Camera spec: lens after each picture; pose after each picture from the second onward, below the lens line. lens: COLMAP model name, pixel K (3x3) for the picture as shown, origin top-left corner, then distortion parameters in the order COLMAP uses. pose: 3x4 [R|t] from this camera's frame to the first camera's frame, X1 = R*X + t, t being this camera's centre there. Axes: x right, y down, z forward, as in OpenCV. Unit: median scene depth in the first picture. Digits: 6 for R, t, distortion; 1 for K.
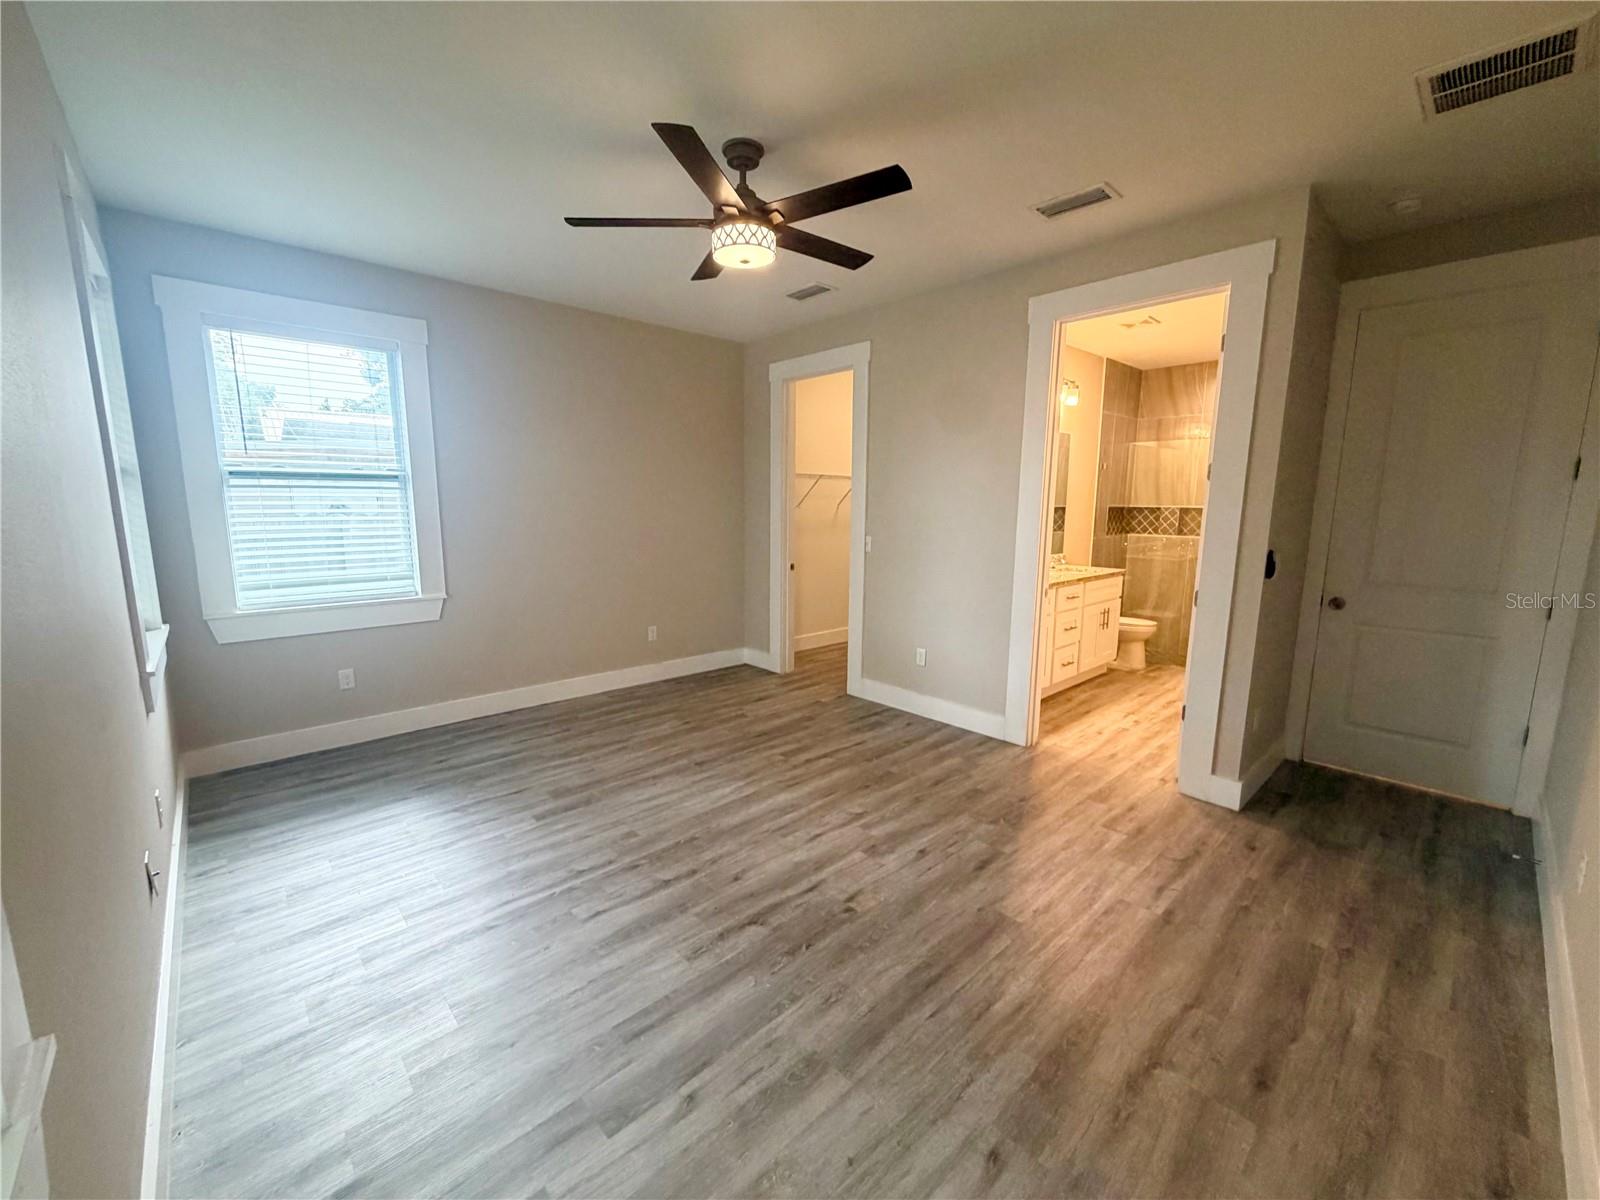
lens RADIAL K [[637.1, 0, 790.8], [0, 637.1, 600.1], [0, 0, 1]] dist [-0.000840, 0.000104]
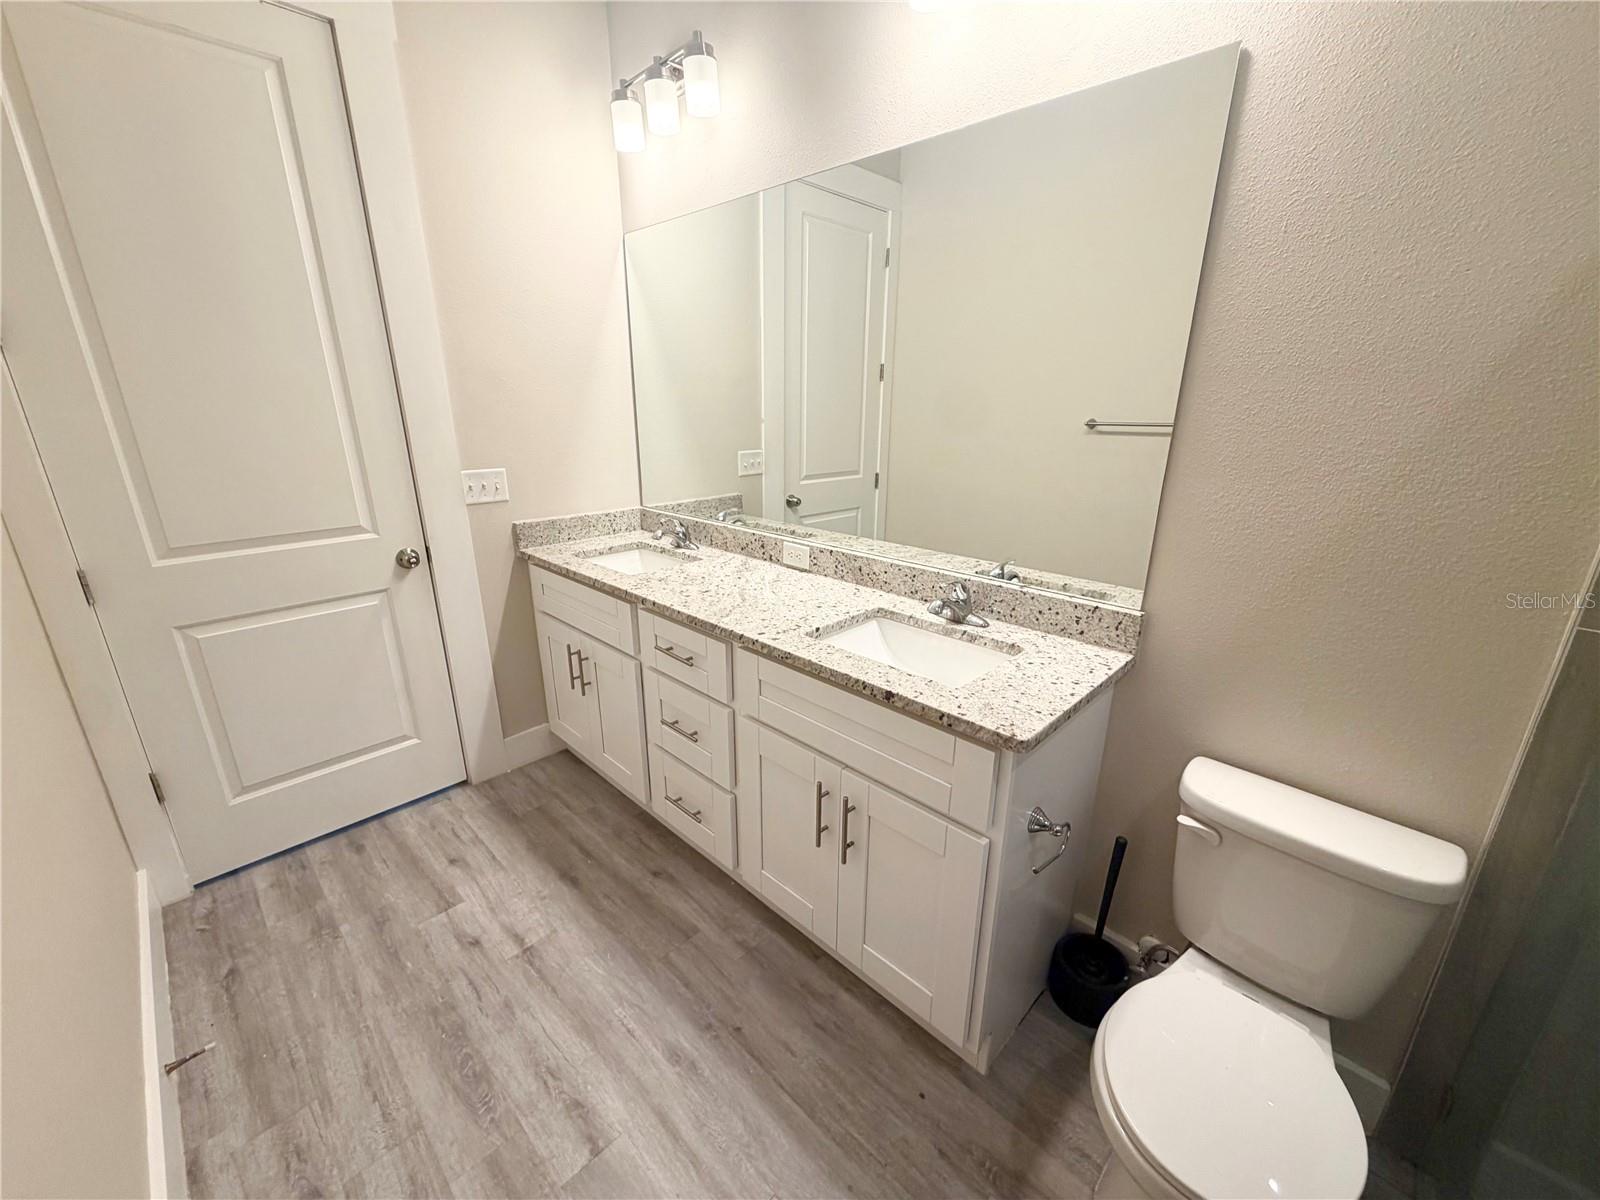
lens RADIAL K [[637.1, 0, 802.8], [0, 637.1, 603.1], [0, 0, 1]] dist [-0.000840, 0.000104]
pose [[0.063129, 0.303387, -0.950774, 0.598792], [-0.159359, 0.943515, 0.290490, -0.115334], [0.985200, 0.133177, 0.107910, 0.772538]]
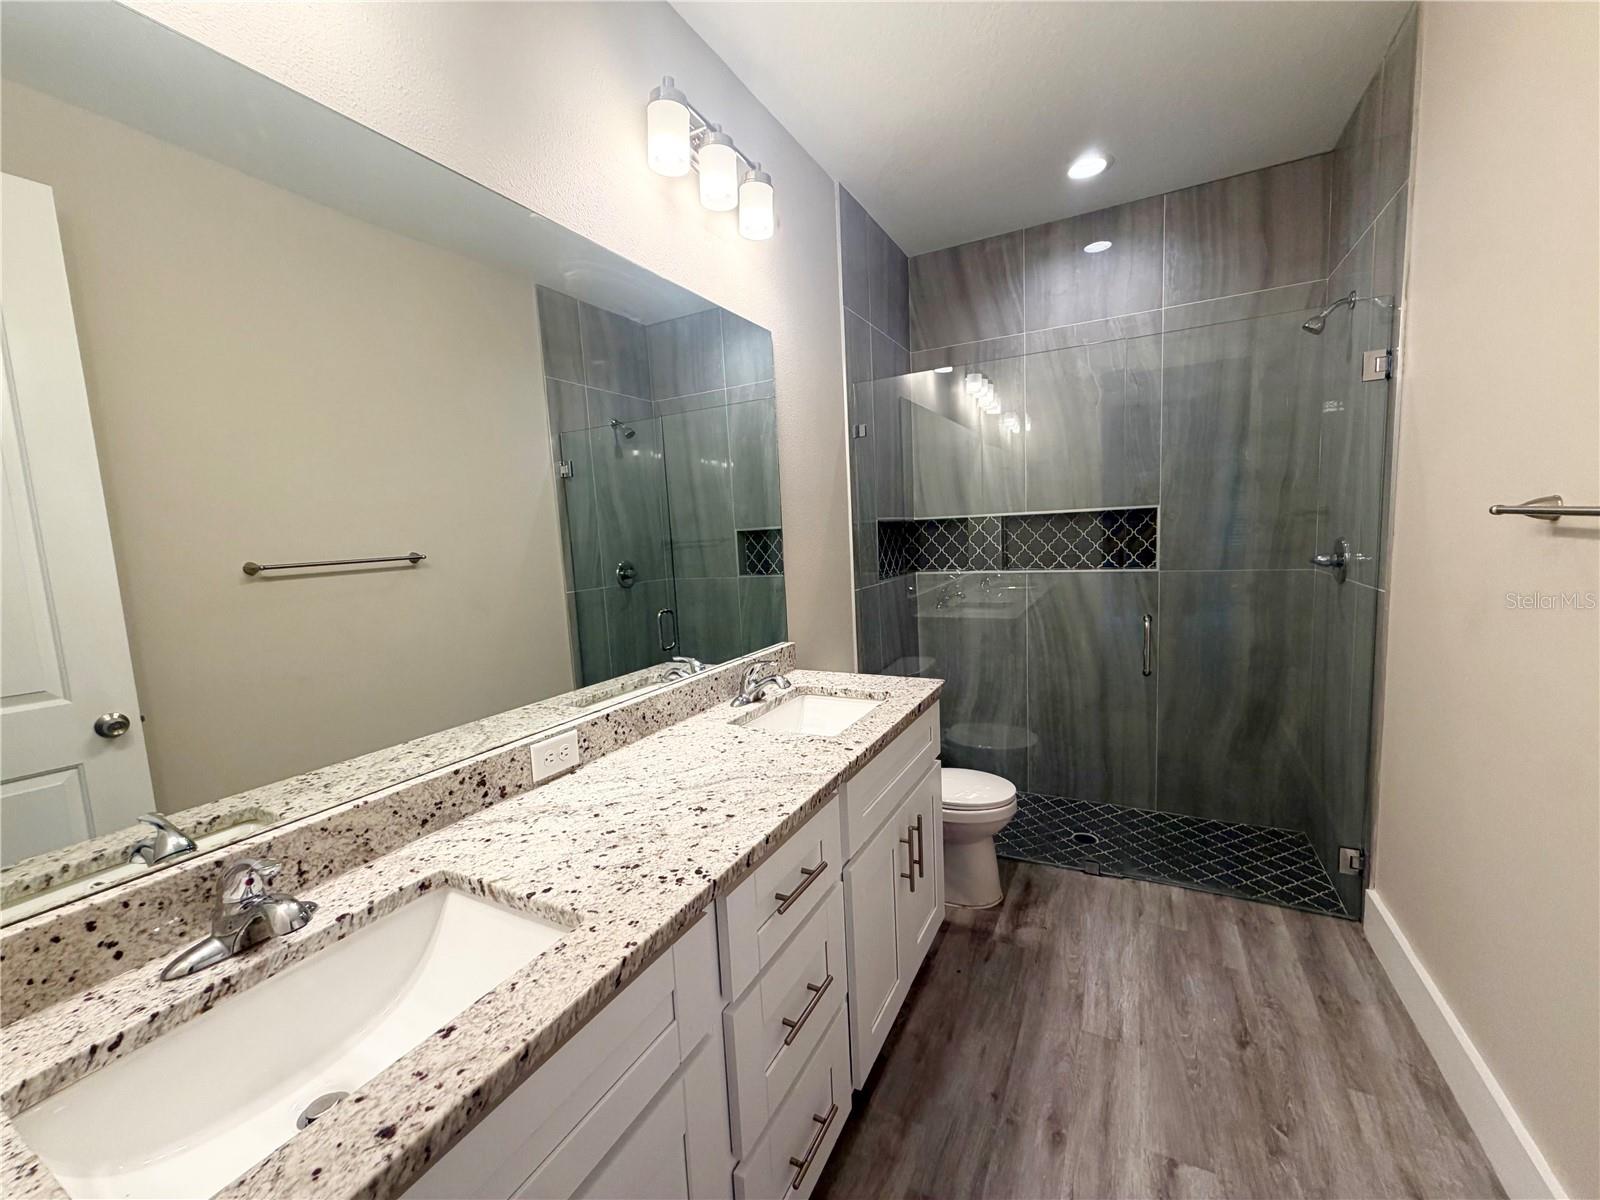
lens RADIAL K [[637.1, 0, 793.8], [0, 637.1, 597.7], [0, 0, 1]] dist [-0.000840, 0.000104]
pose [[0.940420, -0.079654, 0.330554, 0.277792], [0.099353, 0.994118, -0.043103, -0.074714], [-0.325176, 0.073376, 0.942802, 0.576788]]
